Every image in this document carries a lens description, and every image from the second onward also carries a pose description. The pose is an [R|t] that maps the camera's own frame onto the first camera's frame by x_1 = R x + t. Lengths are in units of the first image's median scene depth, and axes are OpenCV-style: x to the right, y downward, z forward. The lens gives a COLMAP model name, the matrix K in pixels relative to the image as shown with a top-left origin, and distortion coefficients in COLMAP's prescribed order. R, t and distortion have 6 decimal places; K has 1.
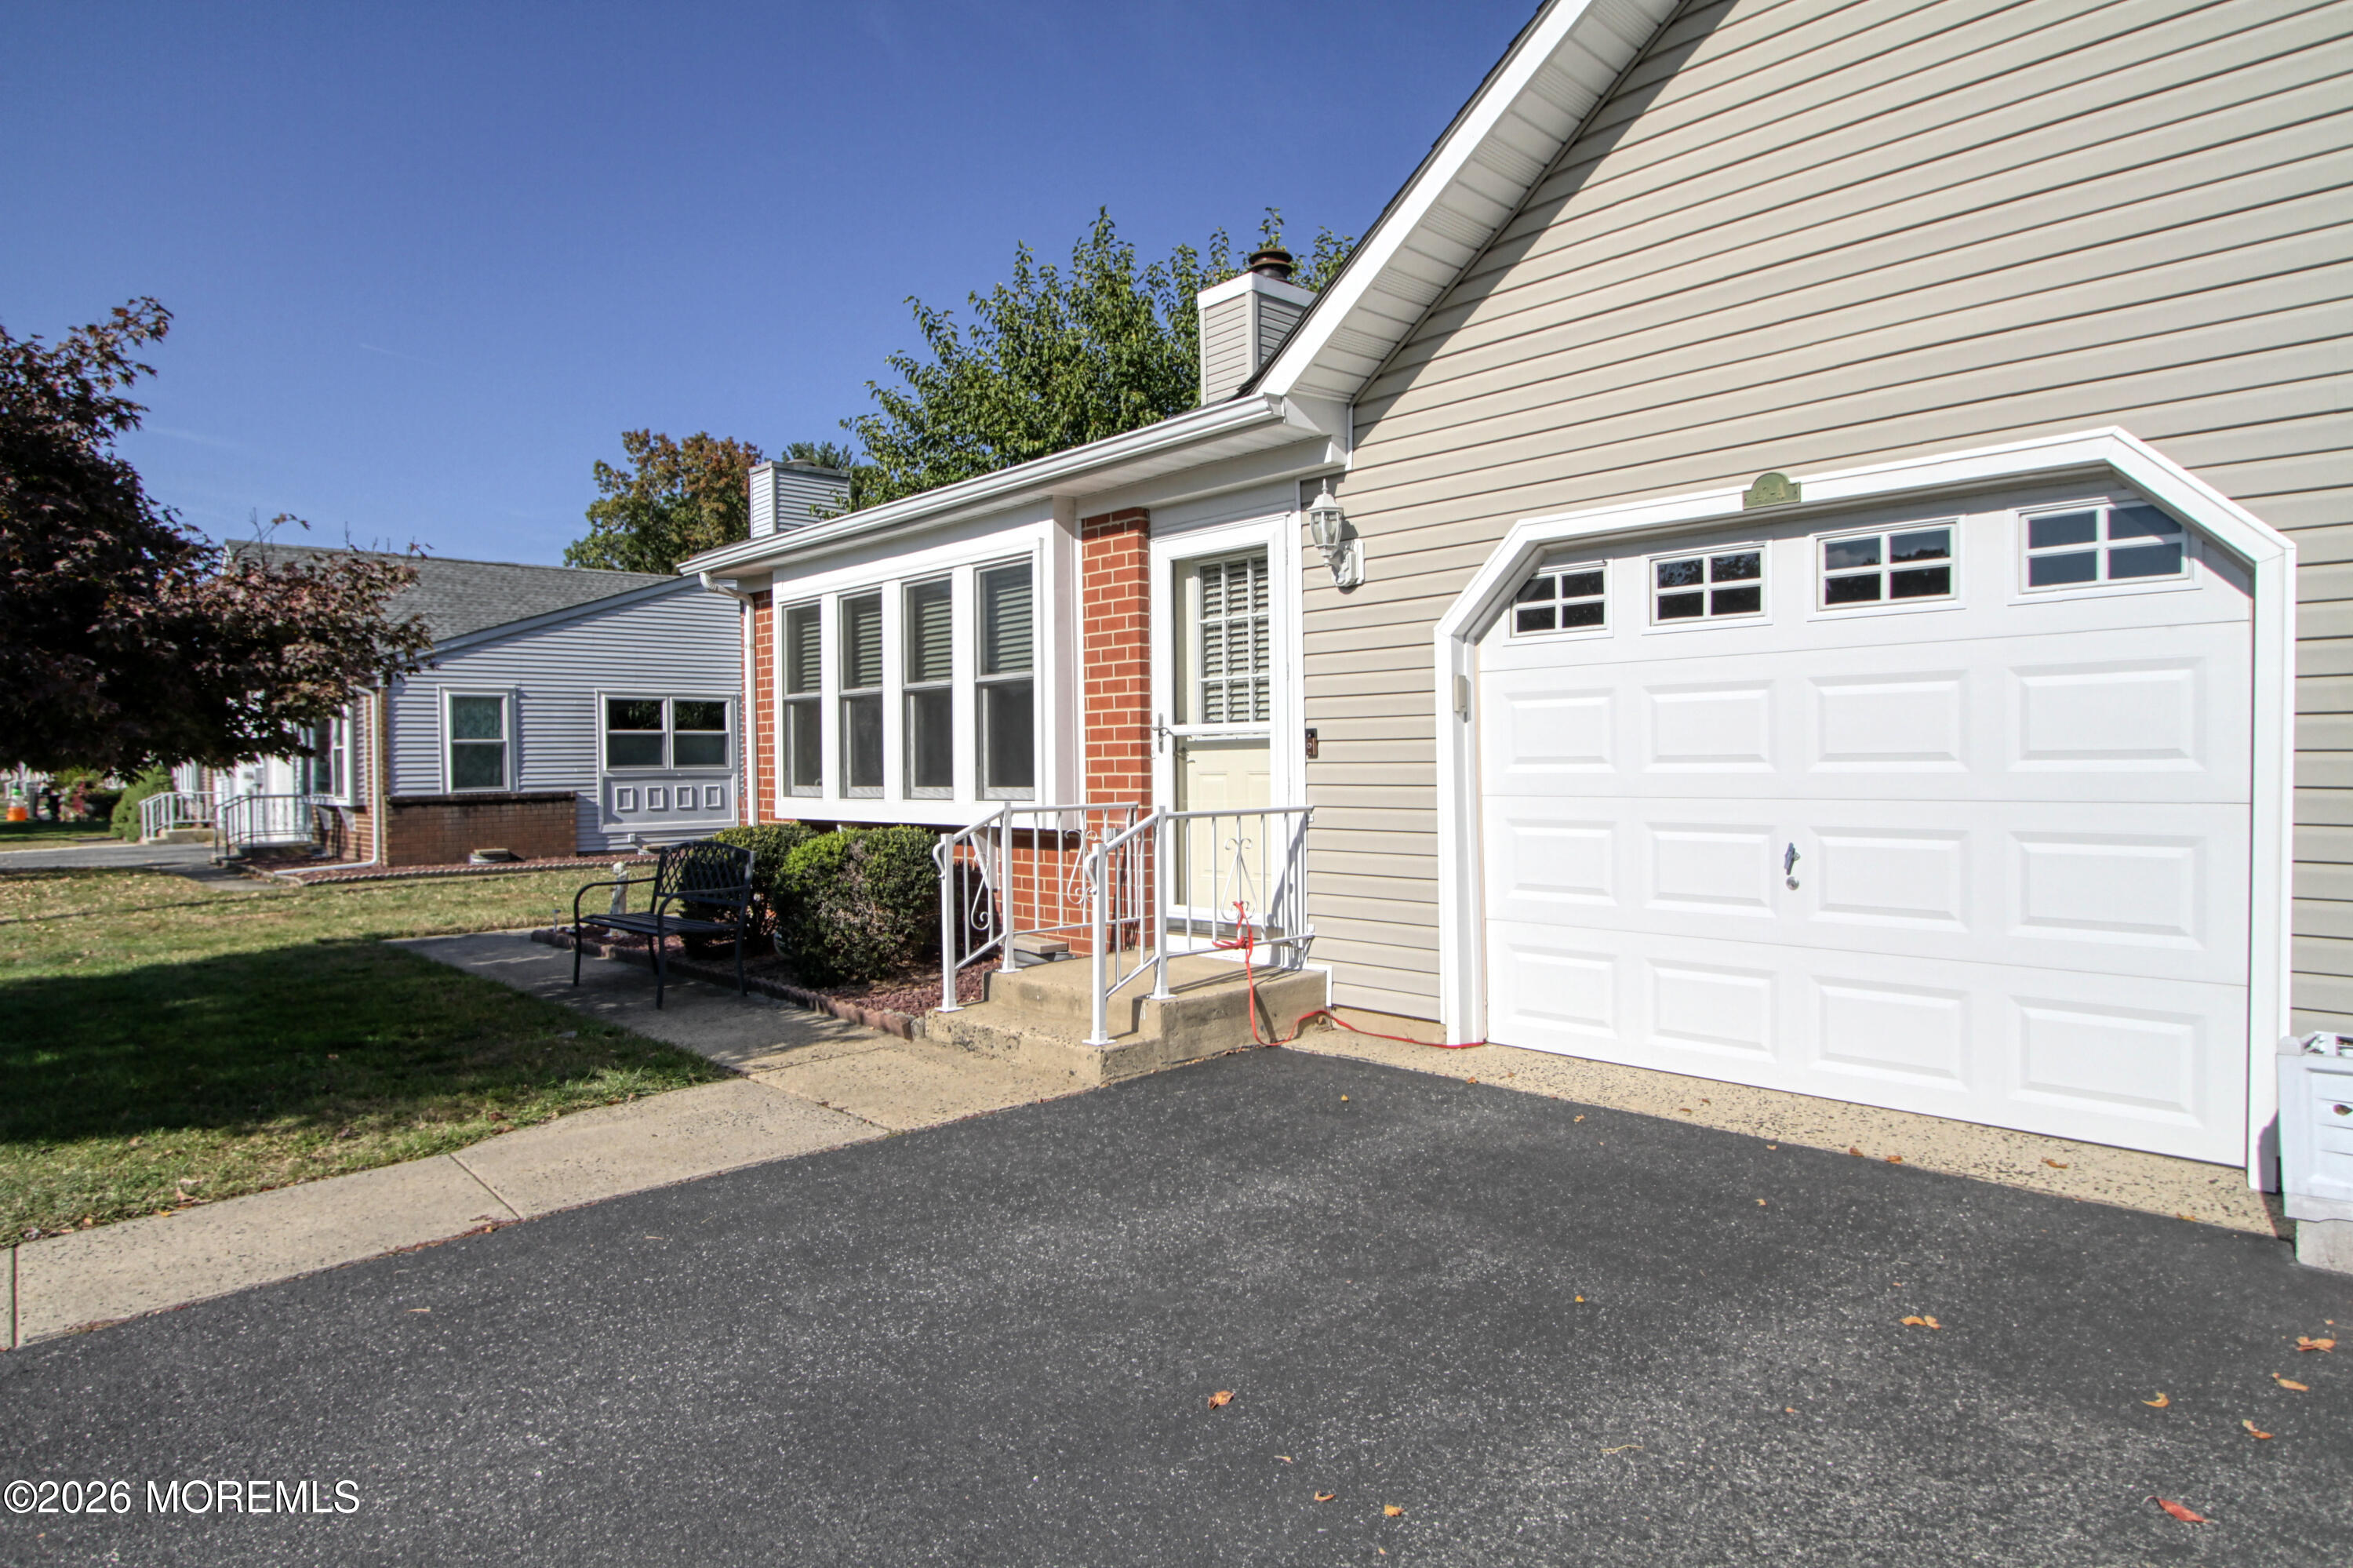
lens RADIAL K [[1363.2, 0, 1176.5], [0, 1363.2, 784.0], [0, 0, 1]] dist [-0.001418, 0.001753]
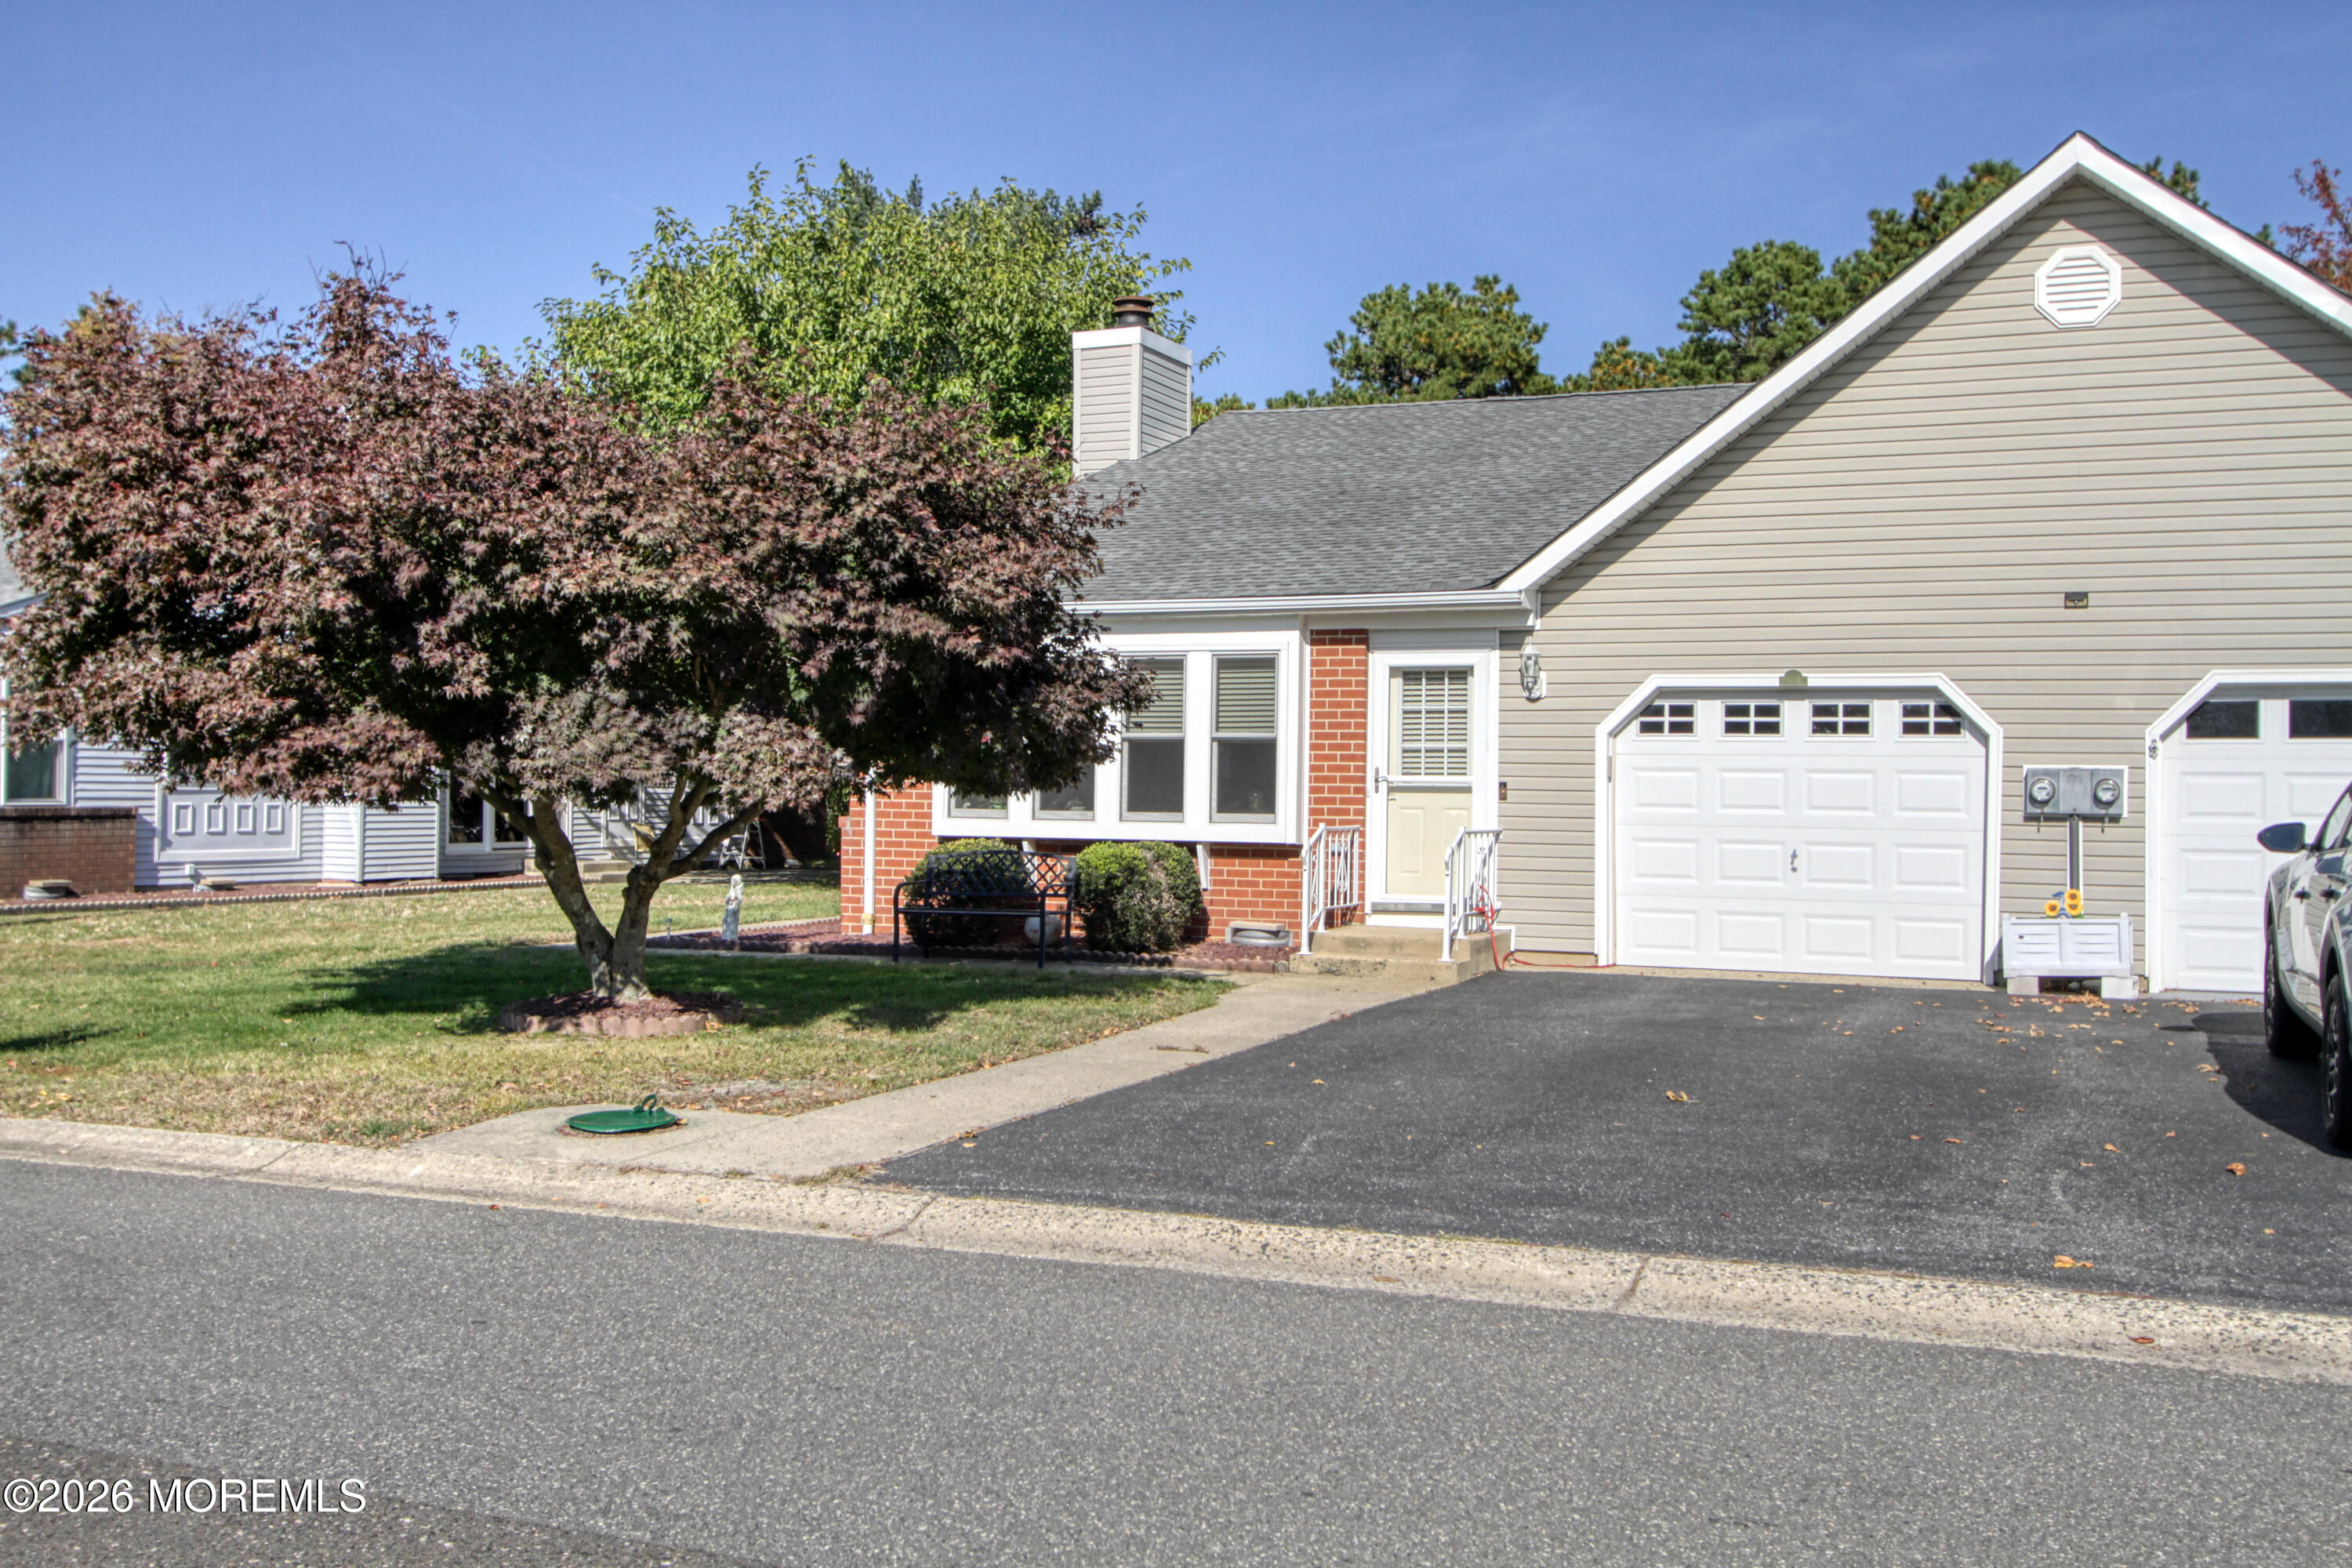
lens RADIAL K [[2279.5, 0, 1176.0], [0, 2279.5, 784.0], [0, 0, 1]] dist [0.016774, -0.001115]
pose [[0.913675, 0.026760, 0.405563, -1.366595], [-0.019482, 0.999567, -0.022063, 0.029856], [-0.405978, 0.012257, 0.913801, -1.339813]]
